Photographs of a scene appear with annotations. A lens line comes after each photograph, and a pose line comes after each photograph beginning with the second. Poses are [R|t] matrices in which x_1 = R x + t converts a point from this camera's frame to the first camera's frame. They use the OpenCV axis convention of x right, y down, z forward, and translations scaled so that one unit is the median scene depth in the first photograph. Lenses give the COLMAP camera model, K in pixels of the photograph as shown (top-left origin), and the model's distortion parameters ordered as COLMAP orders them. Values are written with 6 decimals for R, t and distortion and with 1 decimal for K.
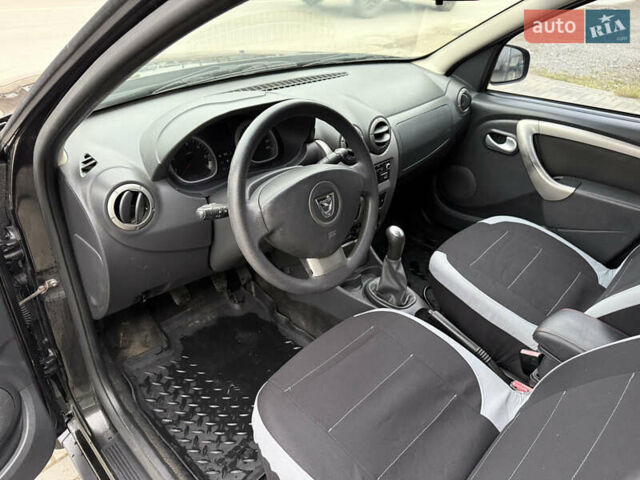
lens RADIAL K [[452.9, 0, 311.4], [0, 452.9, 238.8], [0, 0, 1]] dist [0.049142, -0.076725]
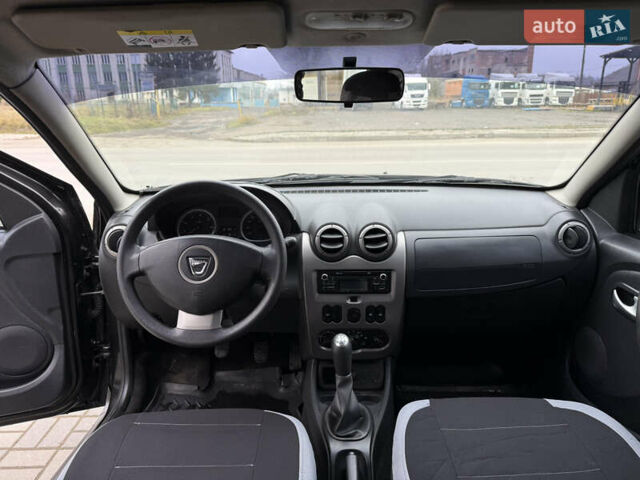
lens RADIAL K [[452.9, 0, 311.4], [0, 452.9, 238.8], [0, 0, 1]] dist [0.049142, -0.076725]
pose [[0.698405, 0.145326, -0.700793, 0.657516], [-0.346428, 0.925461, -0.153330, -0.039410], [0.626274, 0.349861, 0.696691, 0.230331]]
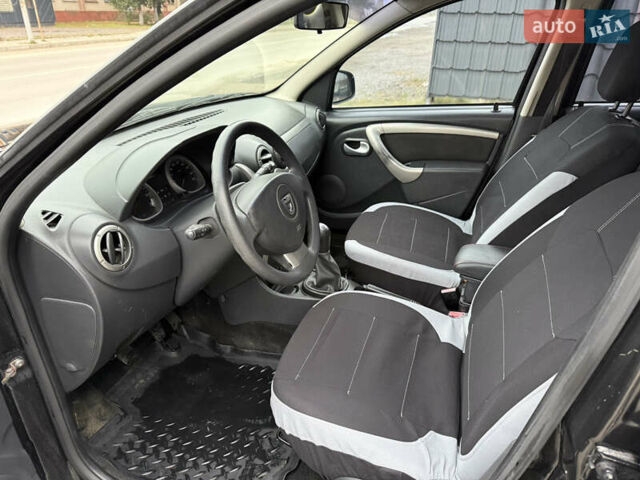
lens RADIAL K [[452.9, 0, 311.4], [0, 452.9, 238.8], [0, 0, 1]] dist [0.049142, -0.076725]
pose [[0.895913, -0.252712, 0.365344, -0.230316], [0.289830, 0.955792, -0.049604, 0.054311], [-0.336657, 0.150329, 0.929550, -0.050722]]
